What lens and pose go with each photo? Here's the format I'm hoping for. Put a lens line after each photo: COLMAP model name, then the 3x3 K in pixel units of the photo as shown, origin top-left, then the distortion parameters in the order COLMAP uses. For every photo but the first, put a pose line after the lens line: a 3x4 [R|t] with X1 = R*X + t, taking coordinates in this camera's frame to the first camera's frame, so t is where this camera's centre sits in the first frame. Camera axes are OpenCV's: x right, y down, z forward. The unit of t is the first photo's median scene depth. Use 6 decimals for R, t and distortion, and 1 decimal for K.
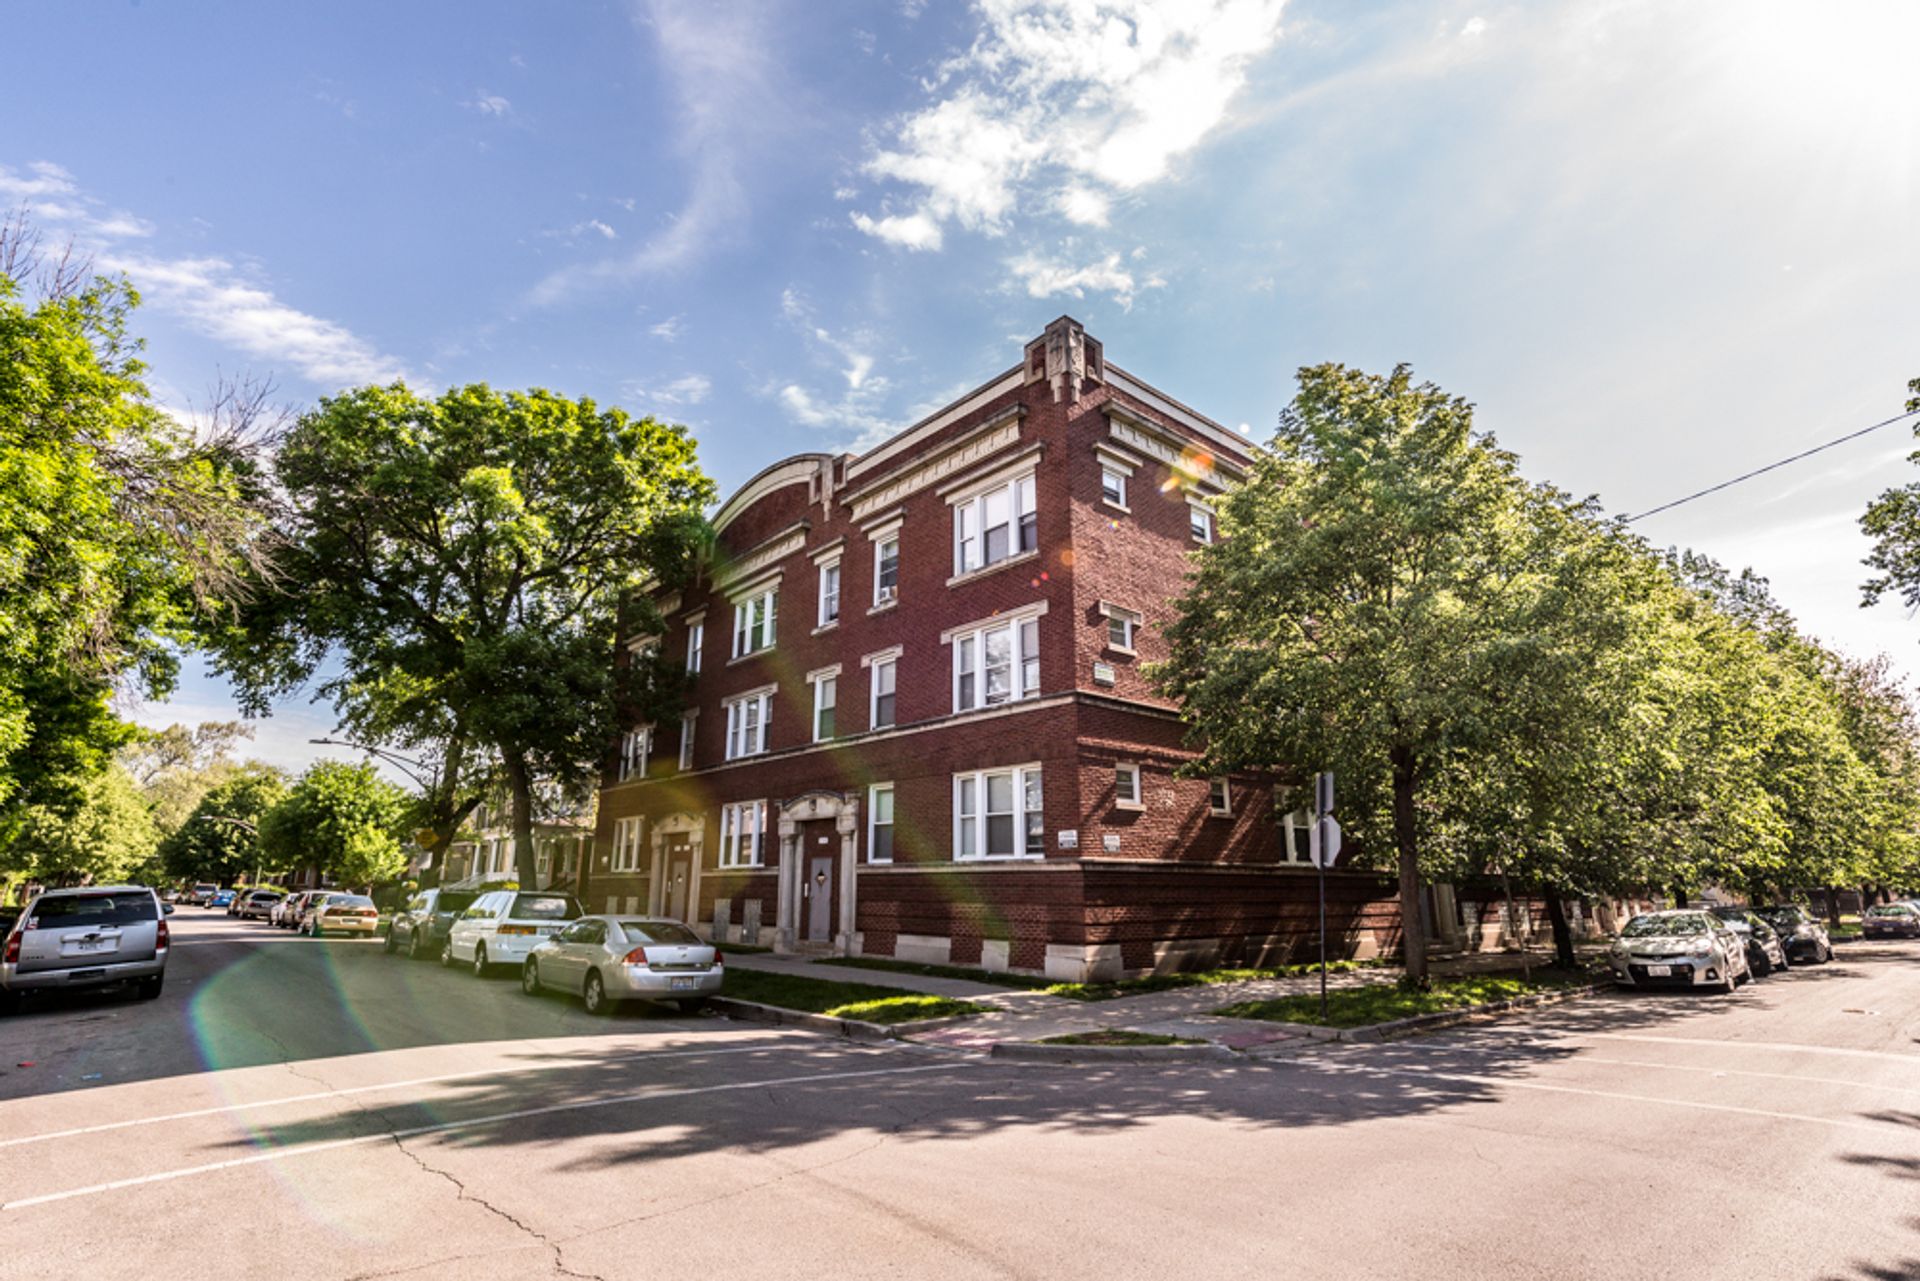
lens RADIAL K [[1033.6, 0, 966.4], [0, 1033.6, 635.6], [0, 0, 1]] dist [0.004109, -0.002552]
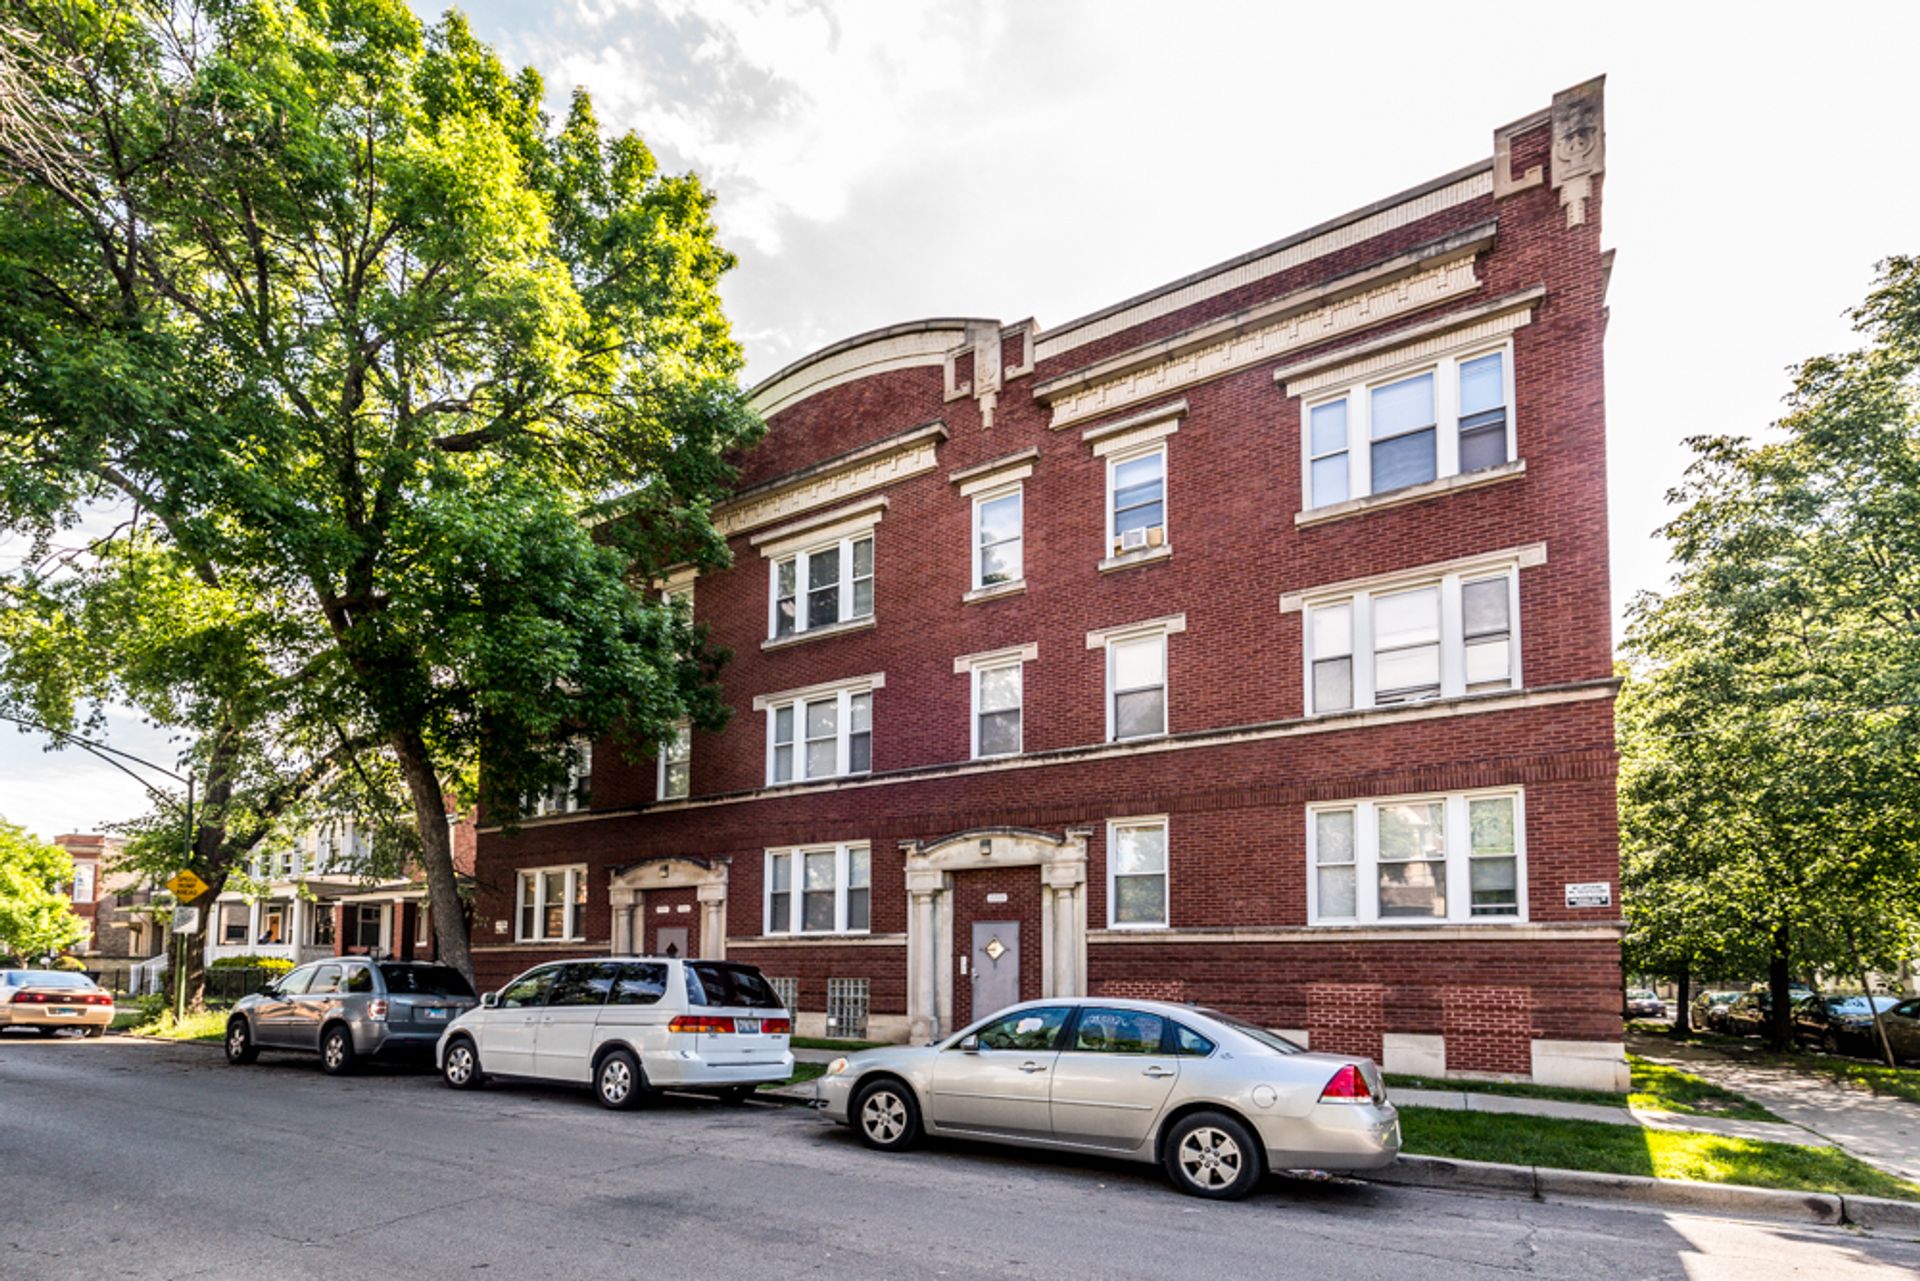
lens RADIAL K [[969.1, 0, 959.2], [0, 969.1, 944.4], [0, 0, 1]] dist [0.018401, -0.006905]
pose [[0.941815, 0.016538, 0.335724, -0.394463], [-0.085735, 0.977572, 0.192361, 0.105960], [-0.325013, -0.209952, 0.922110, 0.397877]]
